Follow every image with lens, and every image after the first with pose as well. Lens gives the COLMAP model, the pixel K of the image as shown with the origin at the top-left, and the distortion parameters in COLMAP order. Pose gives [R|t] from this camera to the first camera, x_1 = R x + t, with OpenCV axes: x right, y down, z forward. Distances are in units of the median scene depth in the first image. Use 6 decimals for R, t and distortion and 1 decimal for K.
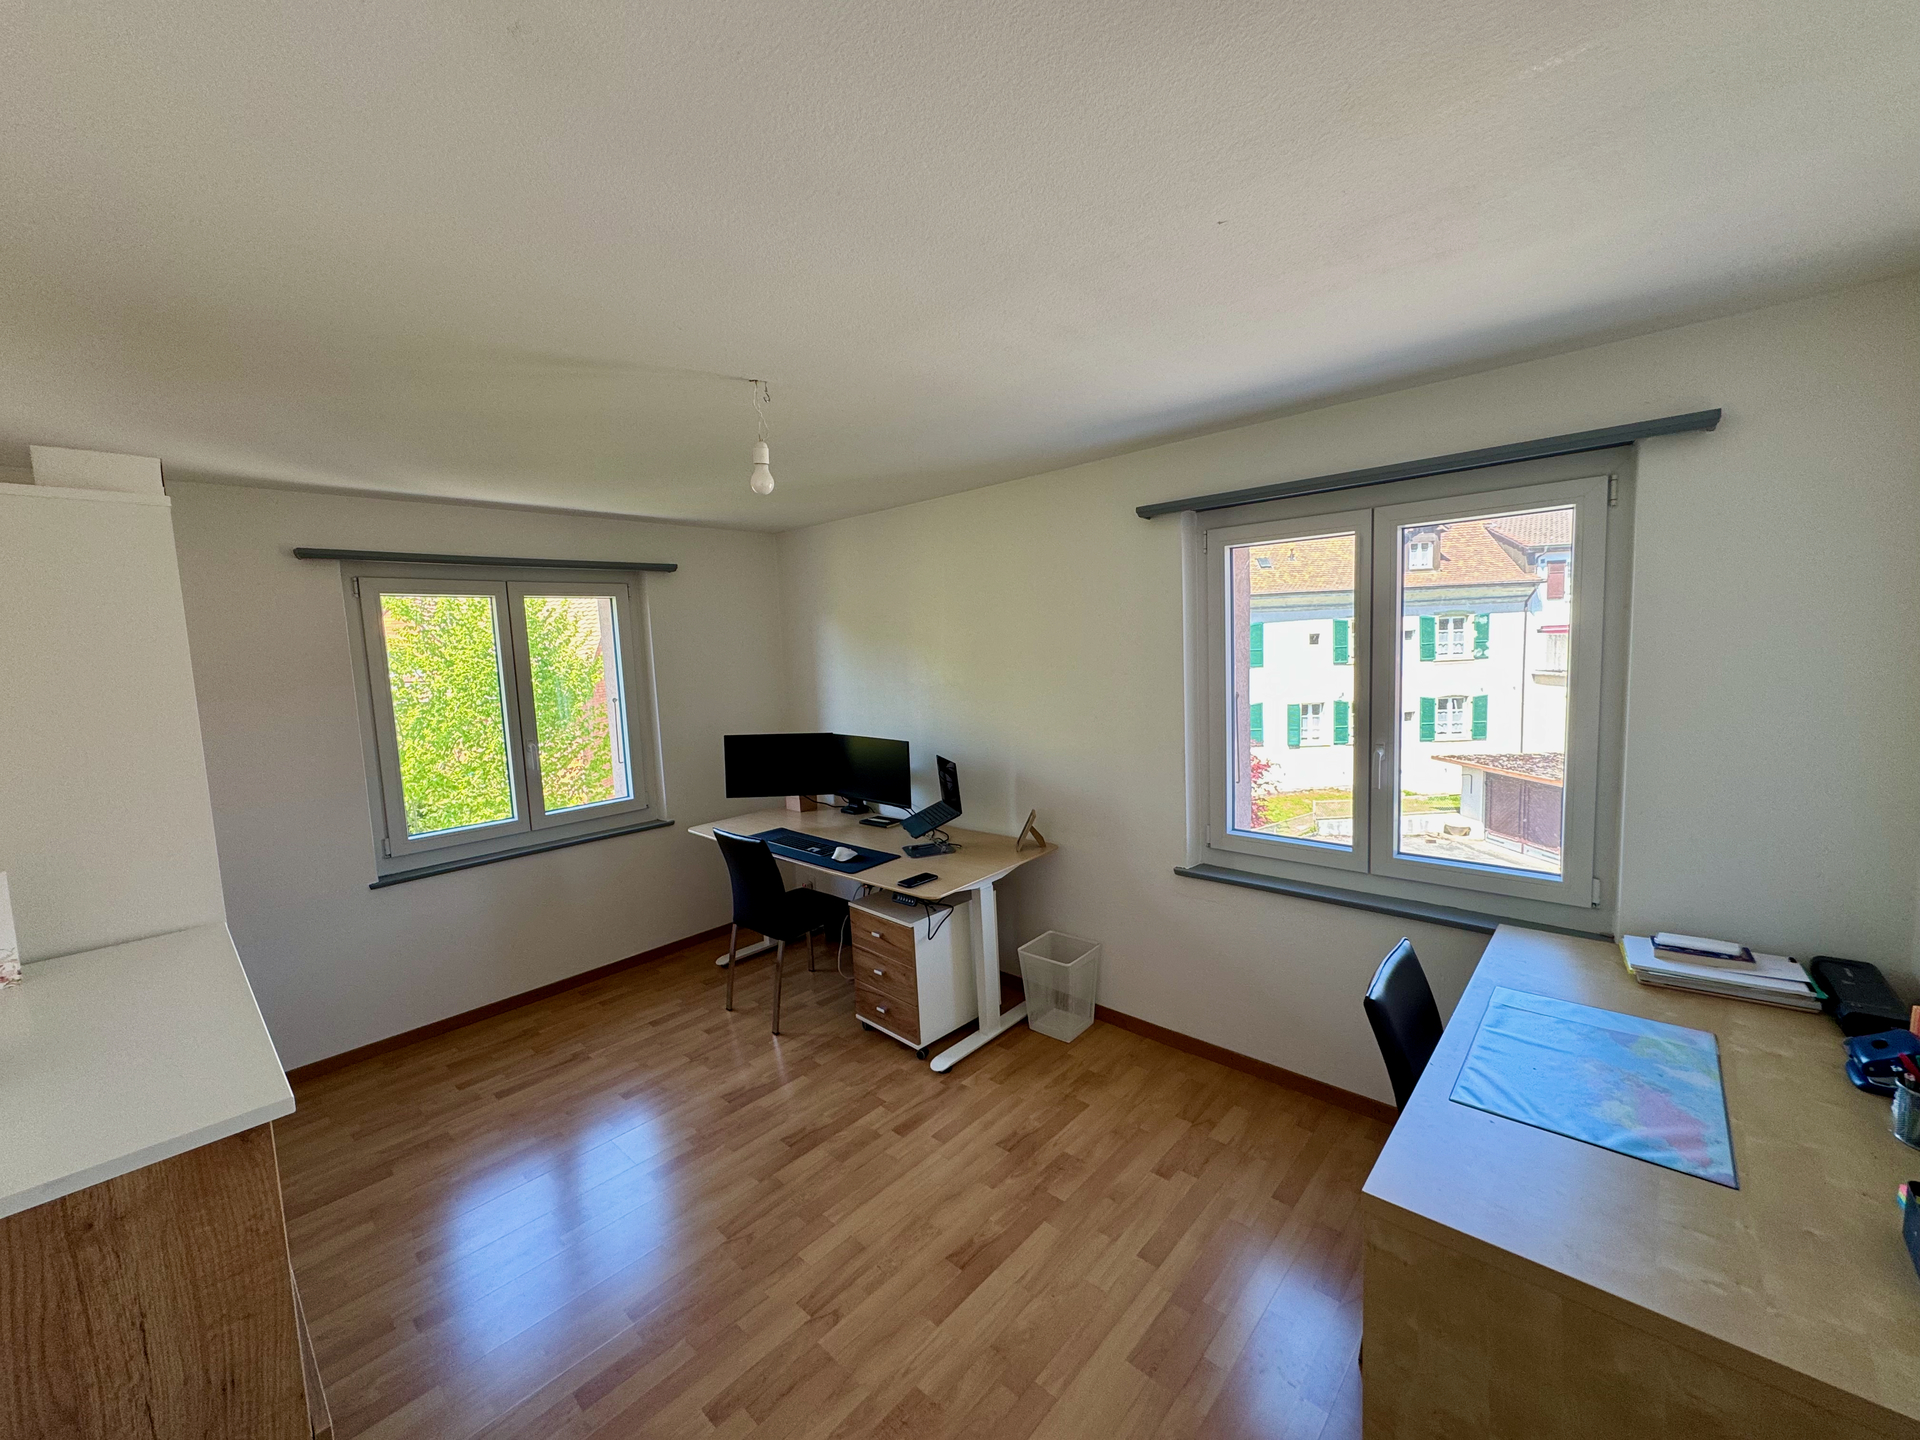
lens RADIAL K [[759.9, 0, 958.4], [0, 759.9, 716.3], [0, 0, 1]] dist [-0.000426, 0.000017]
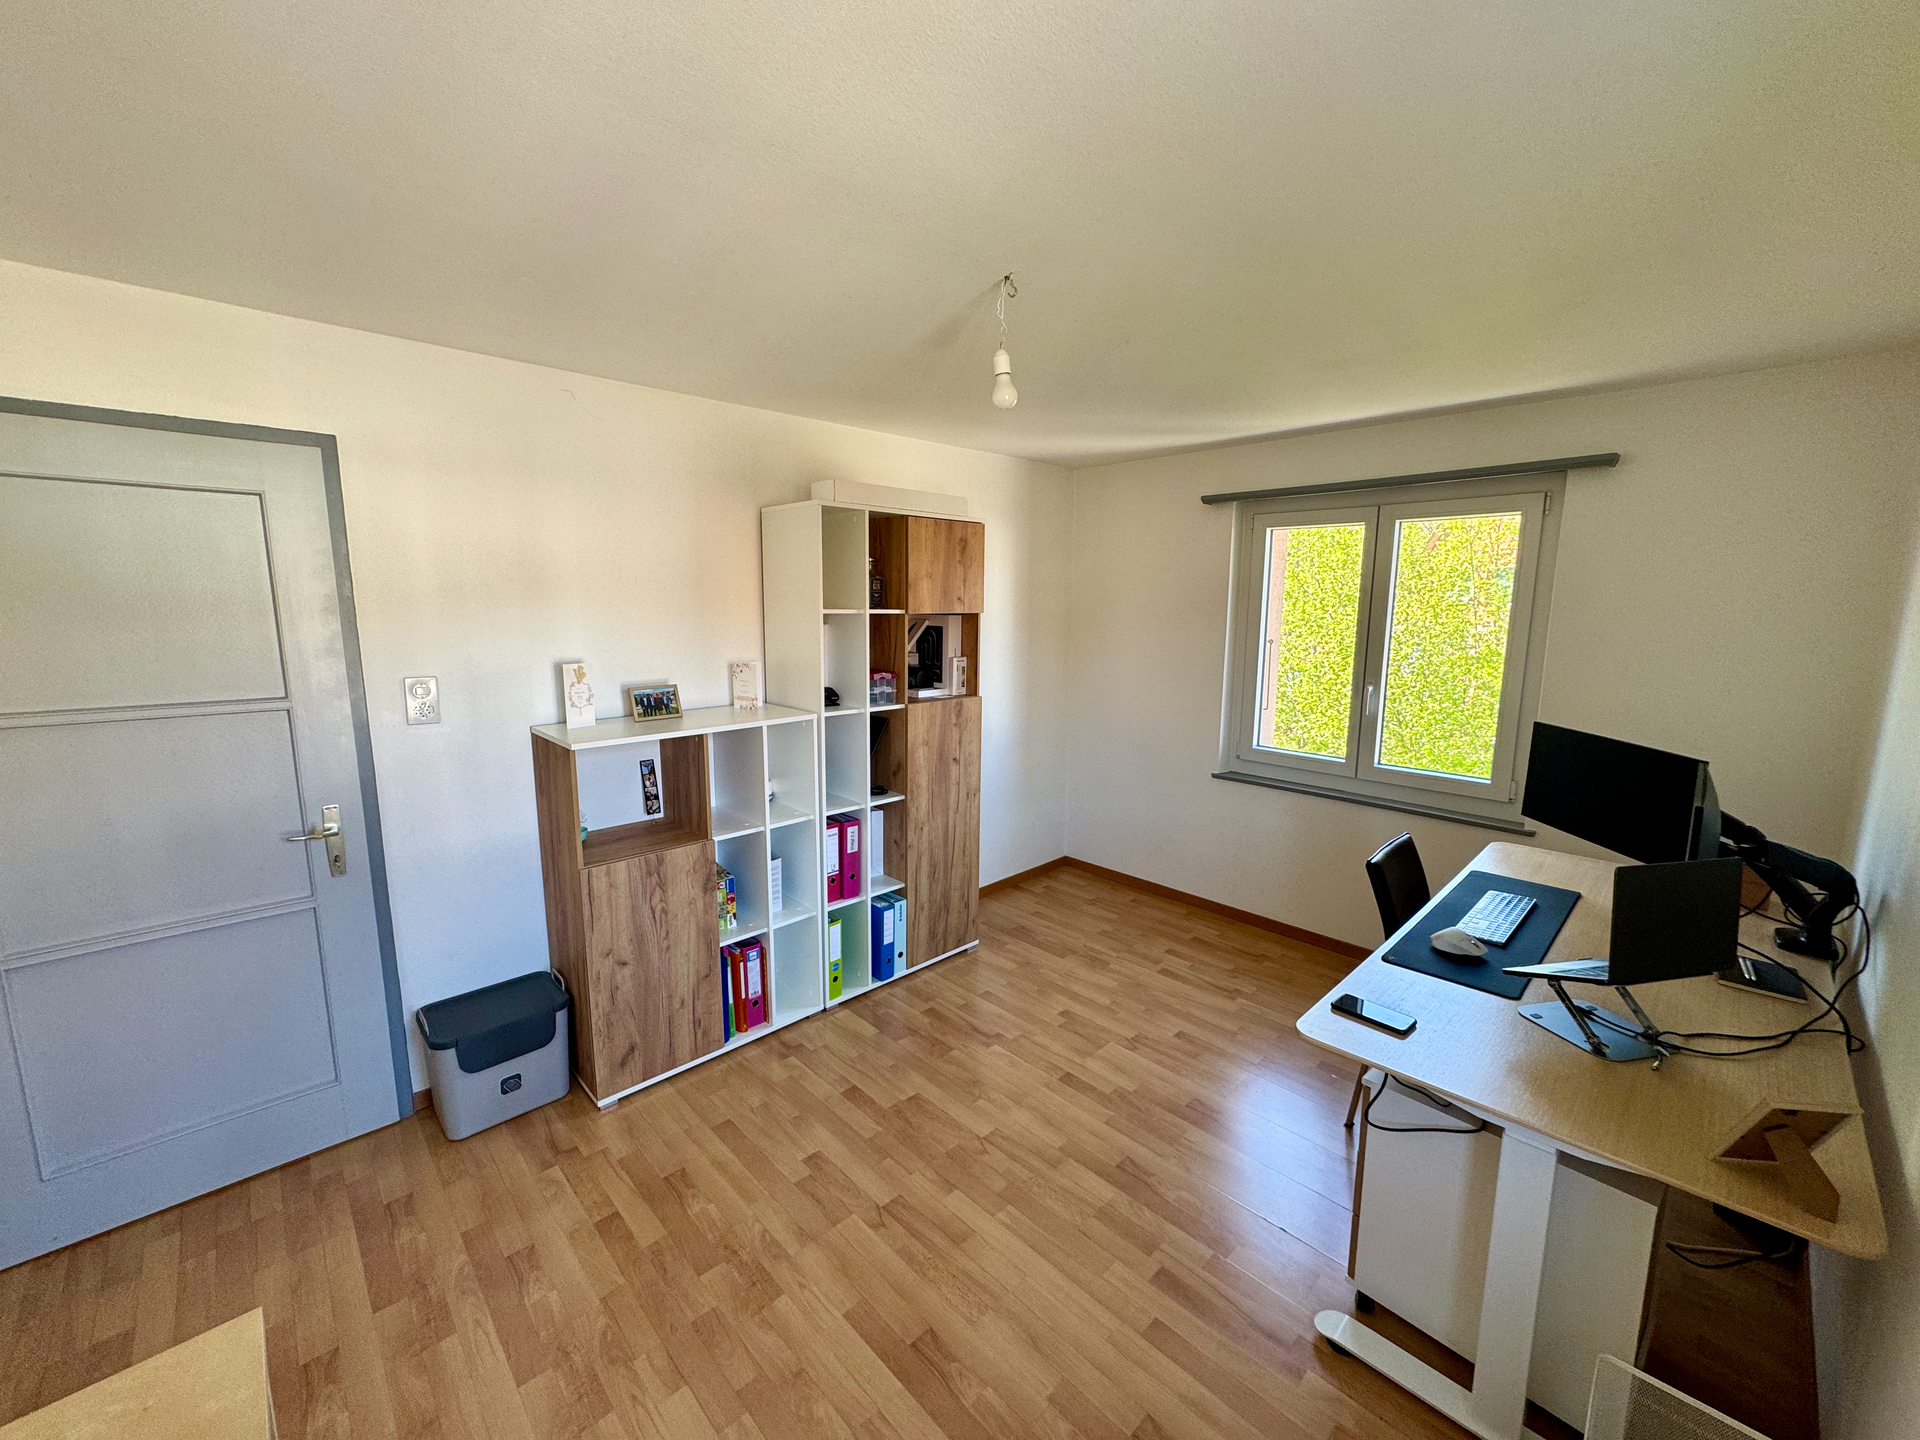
lens RADIAL K [[759.9, 0, 958.4], [0, 759.9, 716.3], [0, 0, 1]] dist [-0.000426, 0.000017]
pose [[-0.062993, 0.195257, -0.978727, 0.508603], [-0.099282, 0.974584, 0.200820, -0.085325], [0.993063, 0.109820, -0.042006, 0.754865]]
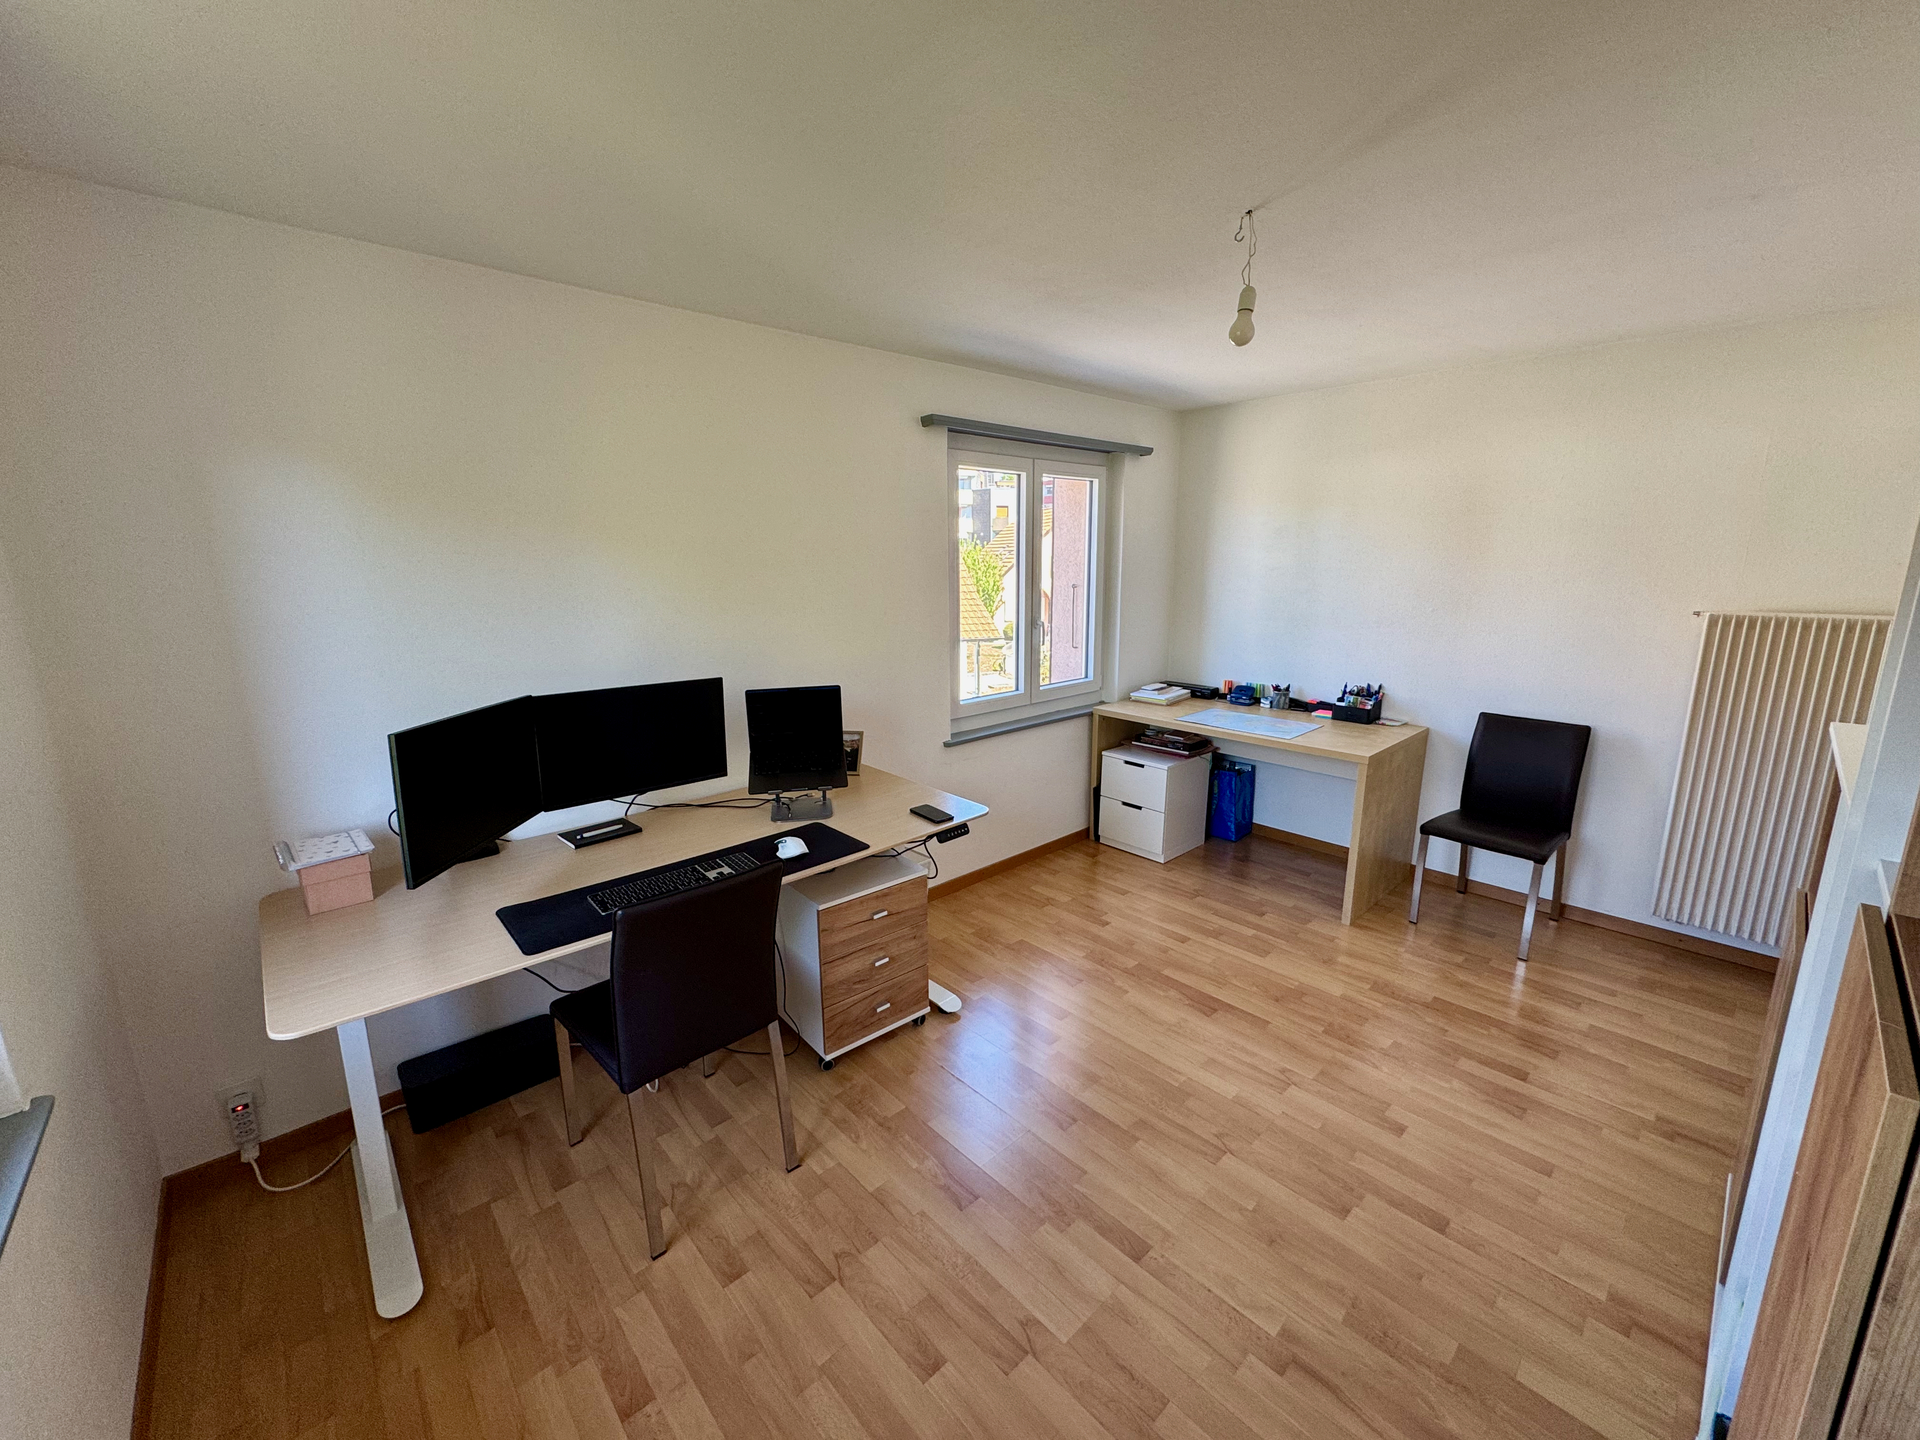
lens RADIAL K [[759.9, 0, 958.4], [0, 759.9, 716.3], [0, 0, 1]] dist [-0.000426, 0.000017]
pose [[0.080429, -0.163325, 0.983288, -0.936587], [0.098590, 0.982950, 0.155204, -0.020919], [-0.991873, 0.084459, 0.095160, 0.955324]]
